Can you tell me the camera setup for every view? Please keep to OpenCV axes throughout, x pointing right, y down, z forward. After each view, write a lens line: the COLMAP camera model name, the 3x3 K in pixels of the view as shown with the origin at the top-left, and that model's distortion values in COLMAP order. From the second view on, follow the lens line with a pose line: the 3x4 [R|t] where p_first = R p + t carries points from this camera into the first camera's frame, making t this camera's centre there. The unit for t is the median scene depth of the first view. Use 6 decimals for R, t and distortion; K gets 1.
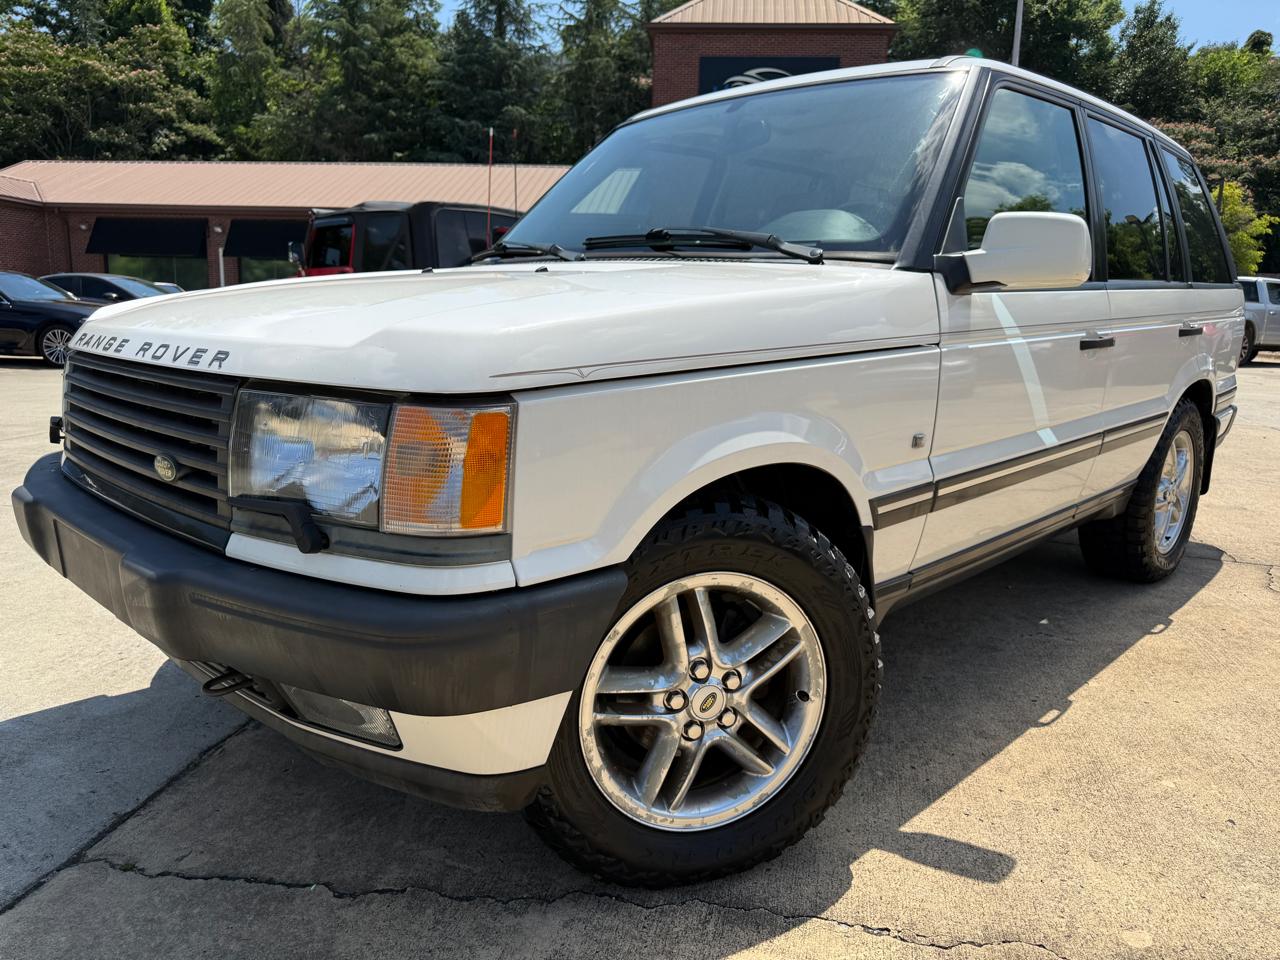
lens RADIAL K [[912.1, 0, 638.5], [0, 912.1, 468.1], [0, 0, 1]] dist [-0.003083, 0.003429]
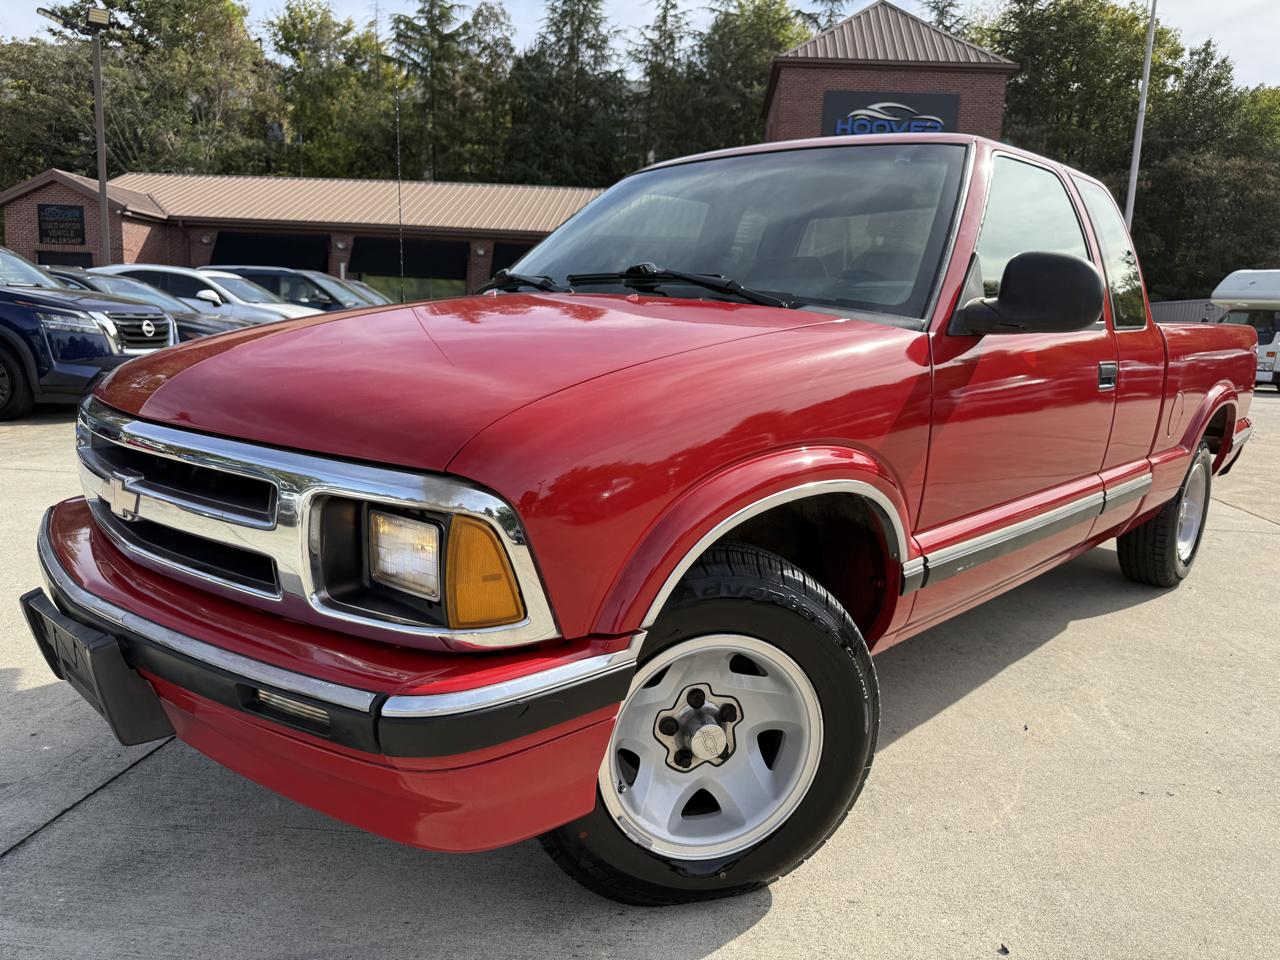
lens RADIAL K [[911.4, 0, 641.6], [0, 911.4, 470.5], [0, 0, 1]] dist [0.005054, -0.004142]
pose [[0.999560, 0.015384, 0.025354, -0.145472], [-0.014933, 0.999729, -0.017869, 0.002772], [-0.025622, 0.017483, 0.999519, -0.022046]]
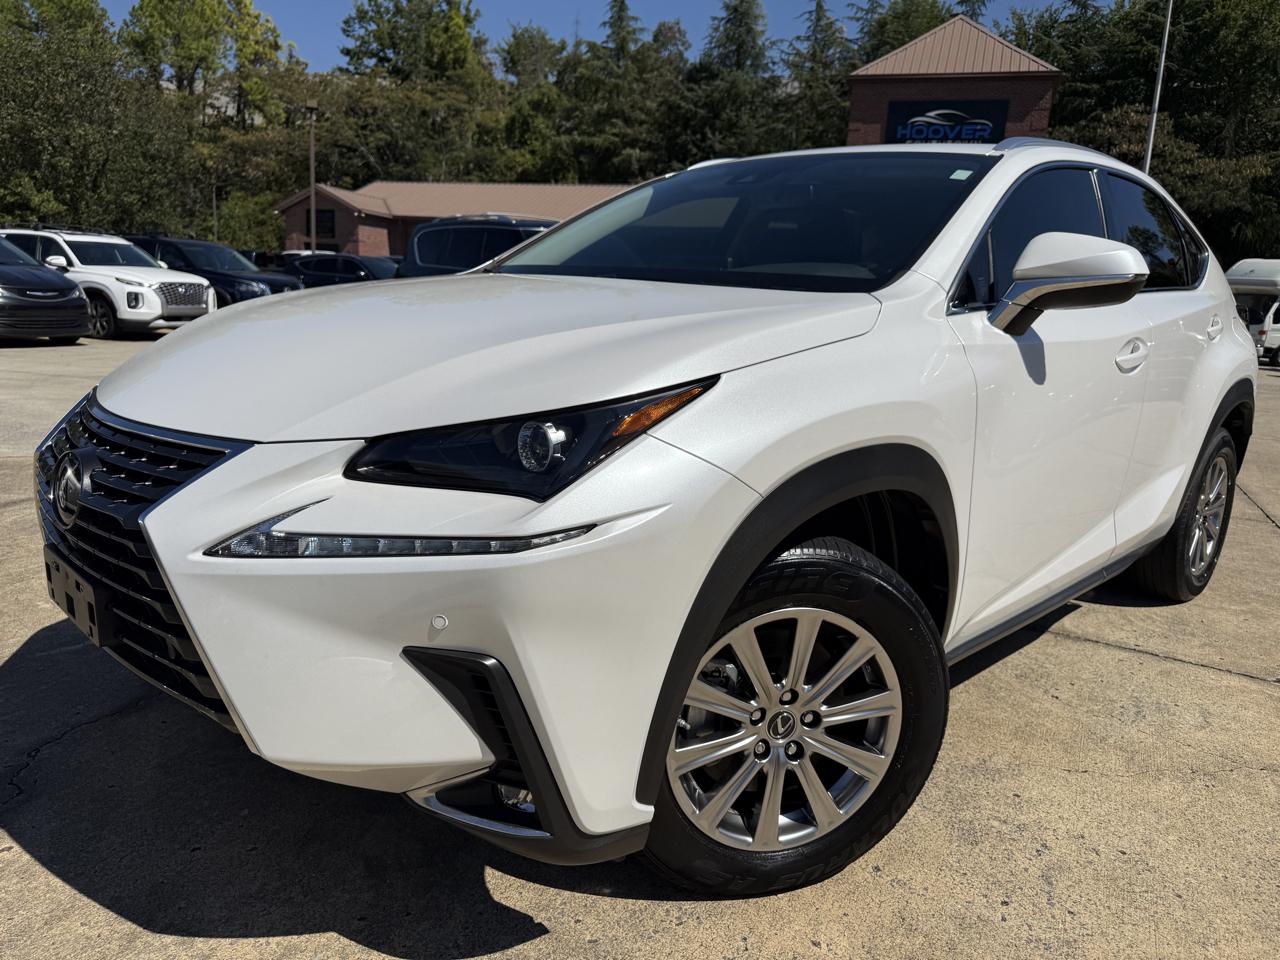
lens RADIAL K [[911.4, 0, 641.6], [0, 911.4, 470.5], [0, 0, 1]] dist [0.005054, -0.004142]
pose [[0.968236, 0.075120, -0.238488, 0.067888], [-0.073845, 0.997167, 0.014288, 0.043986], [0.238886, 0.003777, 0.971040, -0.238229]]
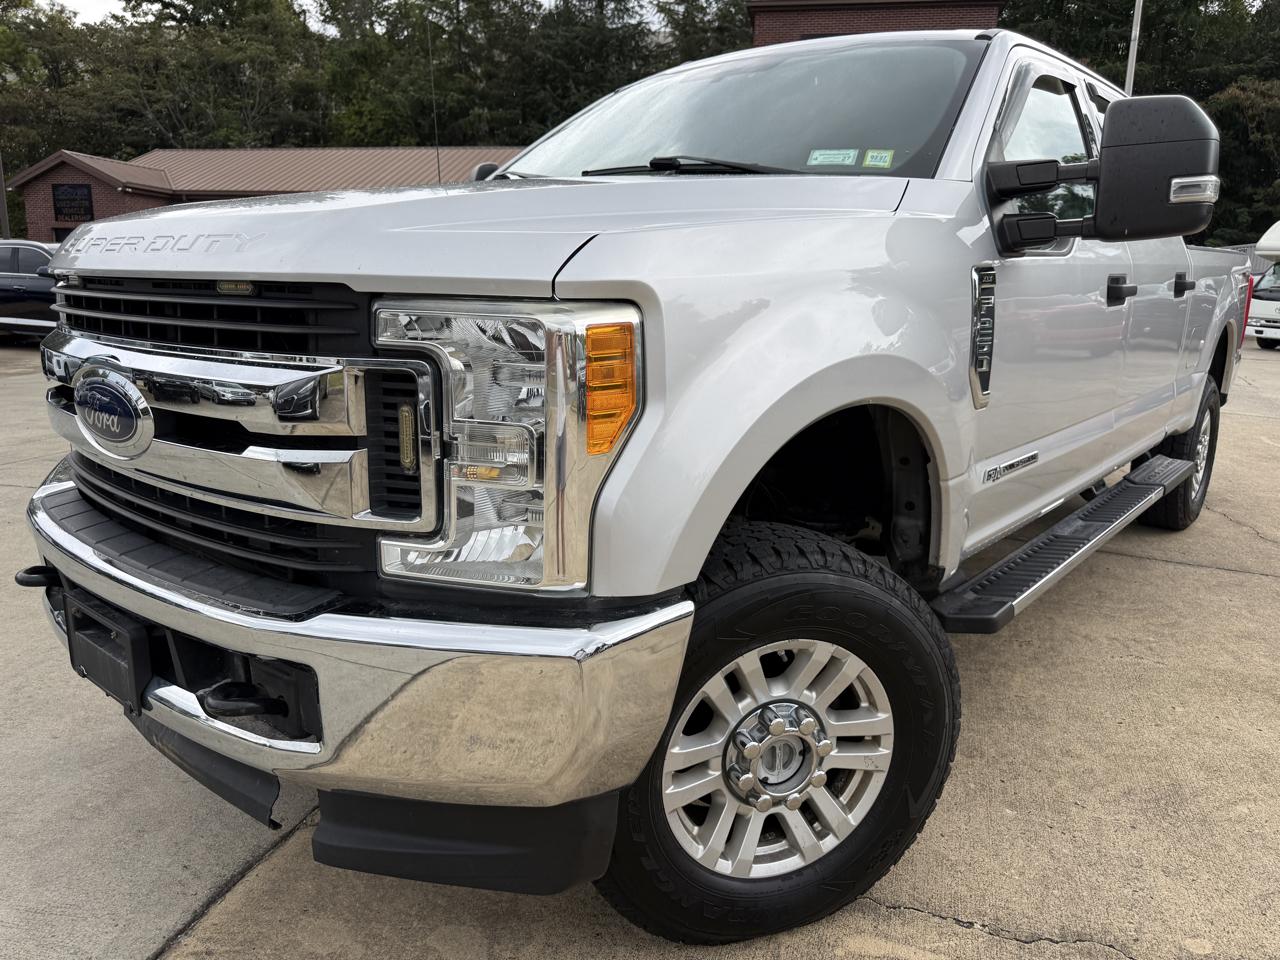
lens RADIAL K [[912.1, 0, 638.5], [0, 912.1, 468.1], [0, 0, 1]] dist [-0.003083, 0.003429]
pose [[0.995008, 0.018865, -0.097994, -0.003055], [-0.016200, 0.999479, 0.027920, -0.005853], [0.098469, -0.026193, 0.994795, -0.010839]]
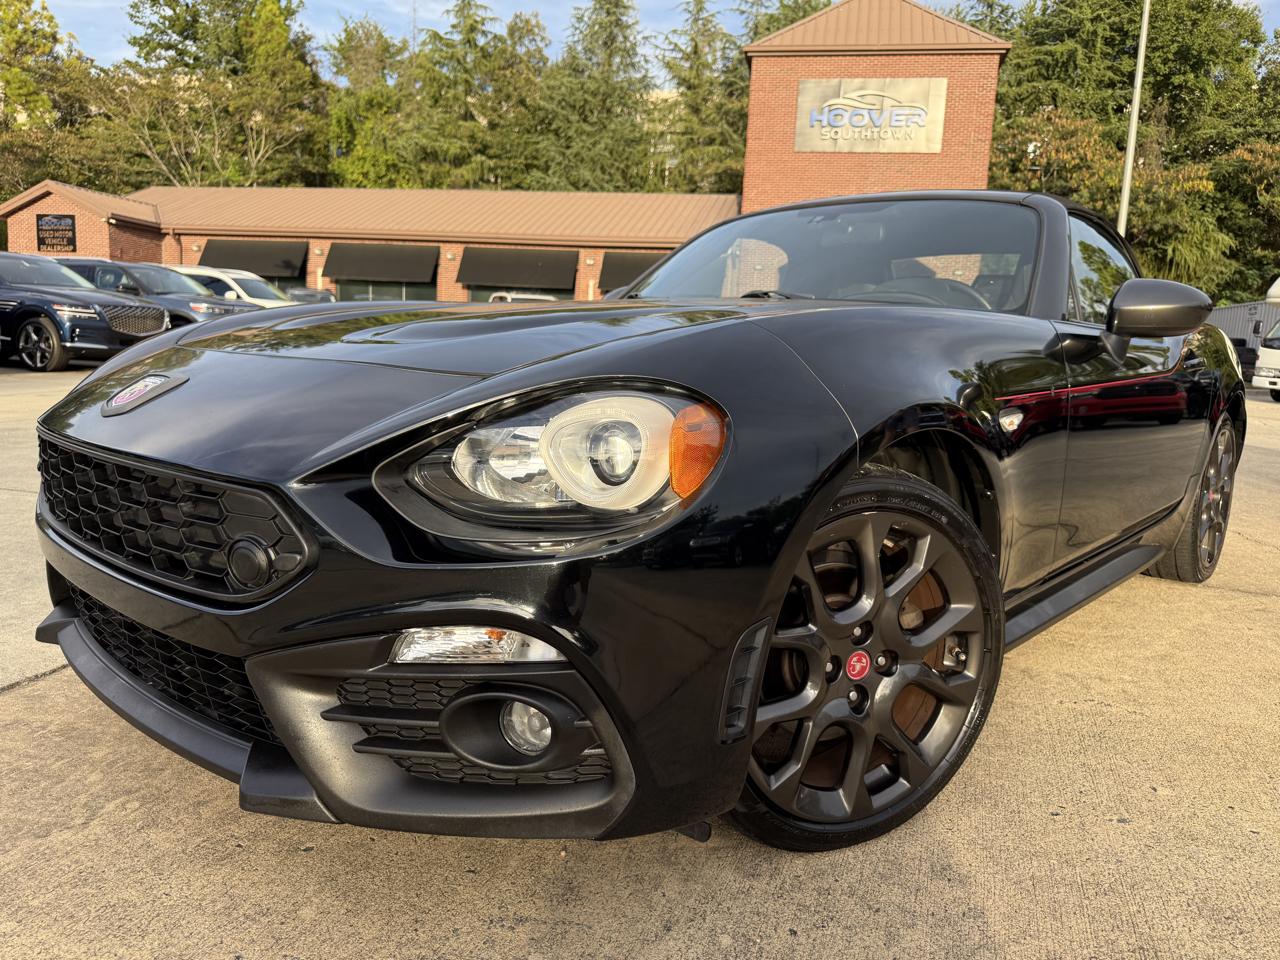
lens RADIAL K [[910.9, 0, 643.1], [0, 910.9, 470.4], [0, 0, 1]] dist [0.001916, -0.004223]
pose [[0.993573, 0.037612, -0.106762, 0.018919], [-0.041648, 0.998490, -0.035828, 0.005444], [0.105253, 0.040044, 0.993639, 0.031641]]
